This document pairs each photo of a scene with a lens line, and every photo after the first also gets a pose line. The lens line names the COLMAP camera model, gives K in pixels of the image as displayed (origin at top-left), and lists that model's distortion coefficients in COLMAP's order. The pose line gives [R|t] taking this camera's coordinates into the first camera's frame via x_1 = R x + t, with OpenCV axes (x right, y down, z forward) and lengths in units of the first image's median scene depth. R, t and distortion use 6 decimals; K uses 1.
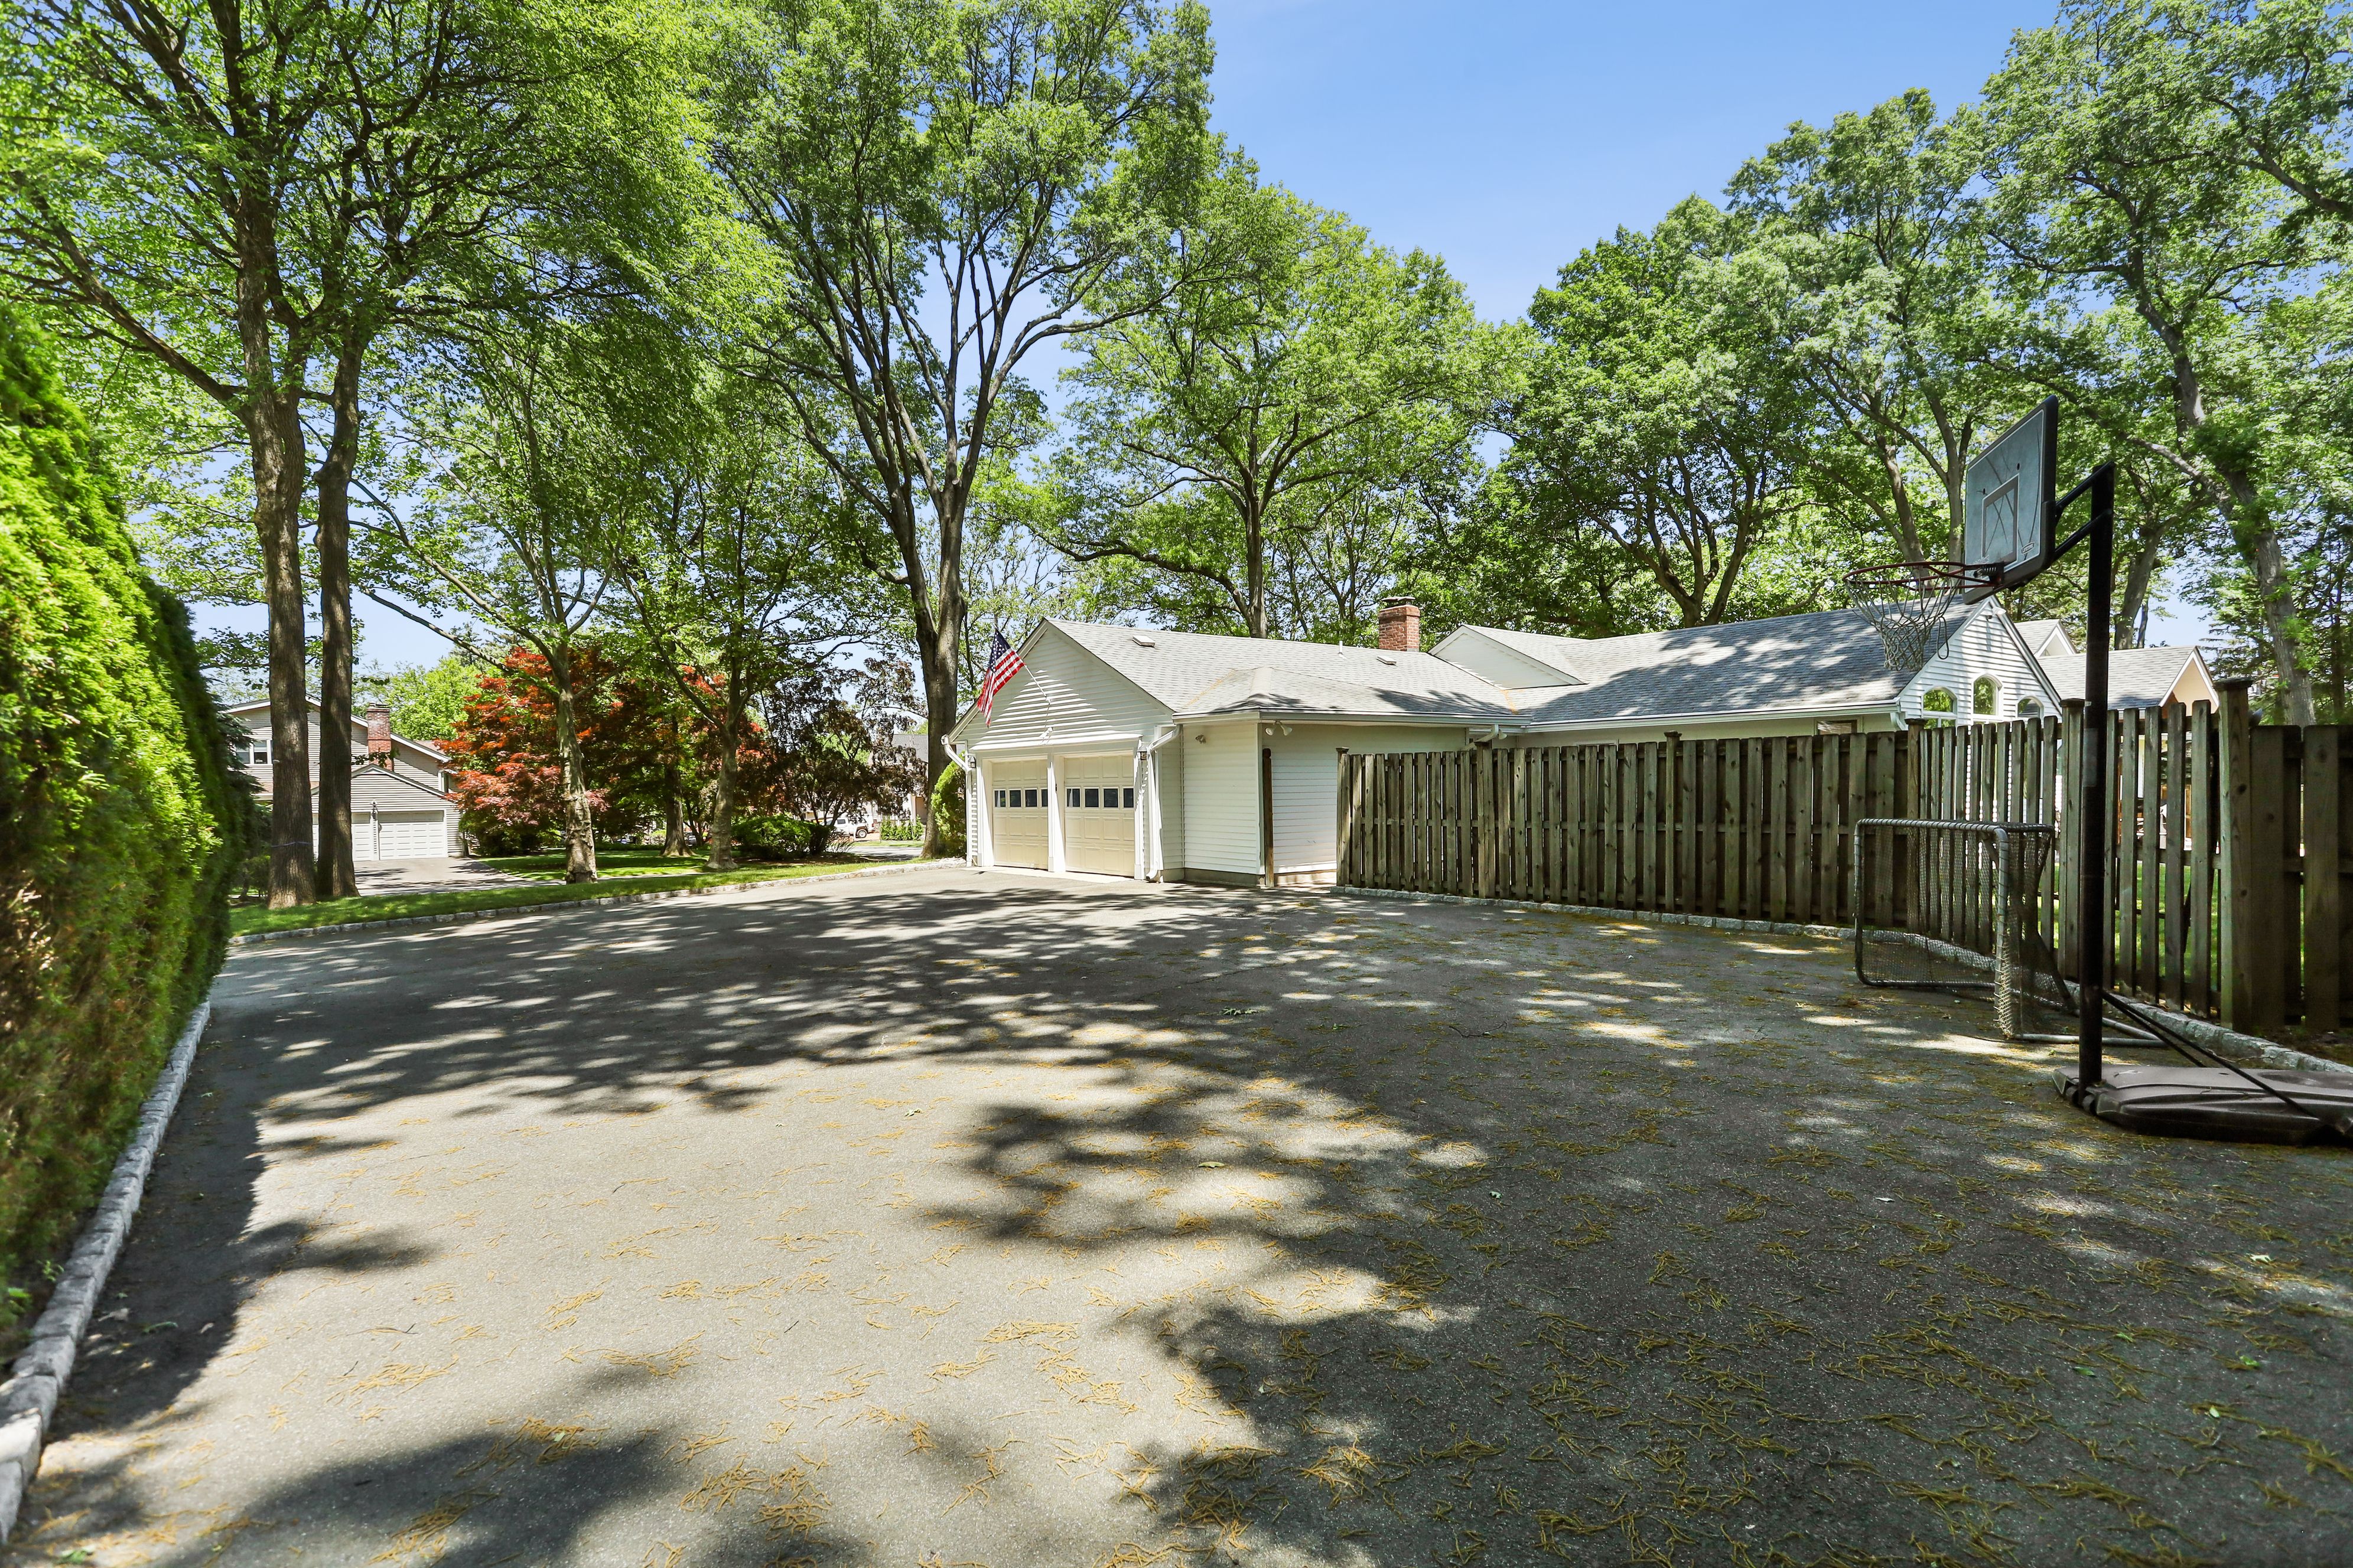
lens RADIAL K [[1143.8, 0, 1175.3], [0, 1143.8, 735.6], [0, 0, 1]] dist [0.005311, 0.000339]
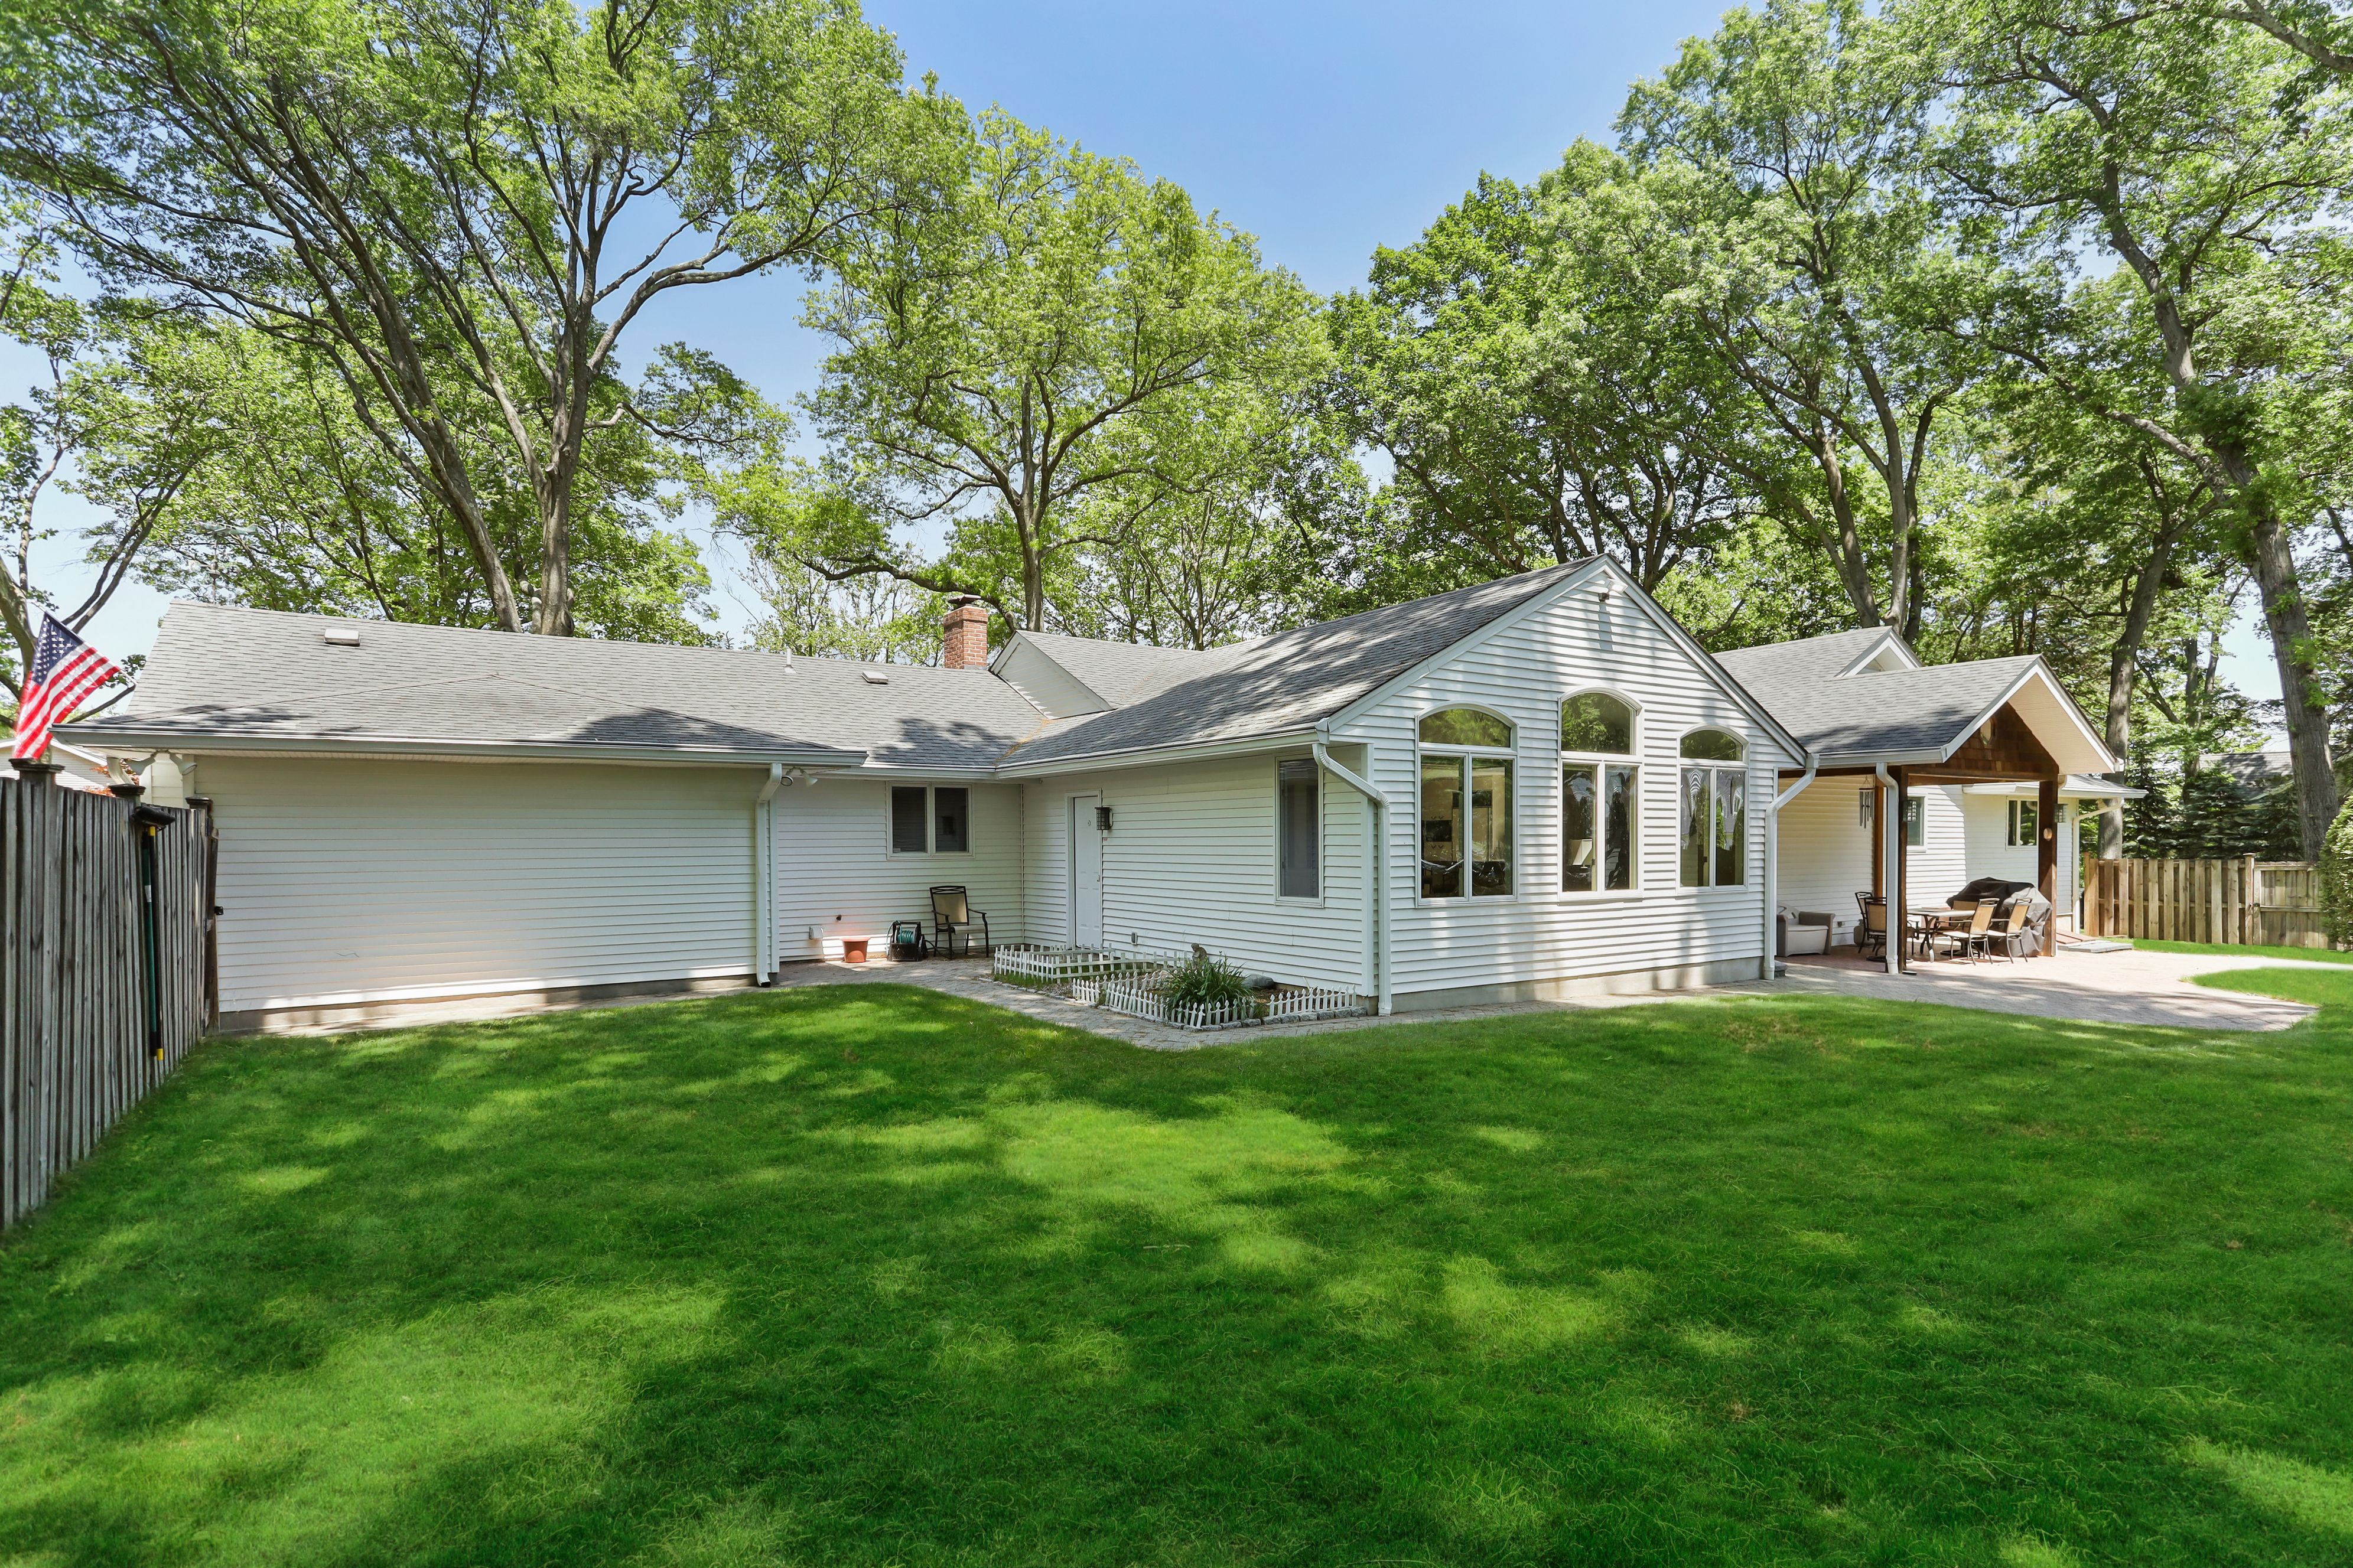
lens RADIAL K [[1143.8, 0, 1176.2], [0, 1143.8, 794.3], [0, 0, 1]] dist [0.005311, 0.000339]
pose [[0.997695, 0.007905, -0.067396, 0.258431], [-0.007505, 0.999953, 0.006180, 0.001102], [0.067441, -0.005660, 0.997707, 0.178663]]
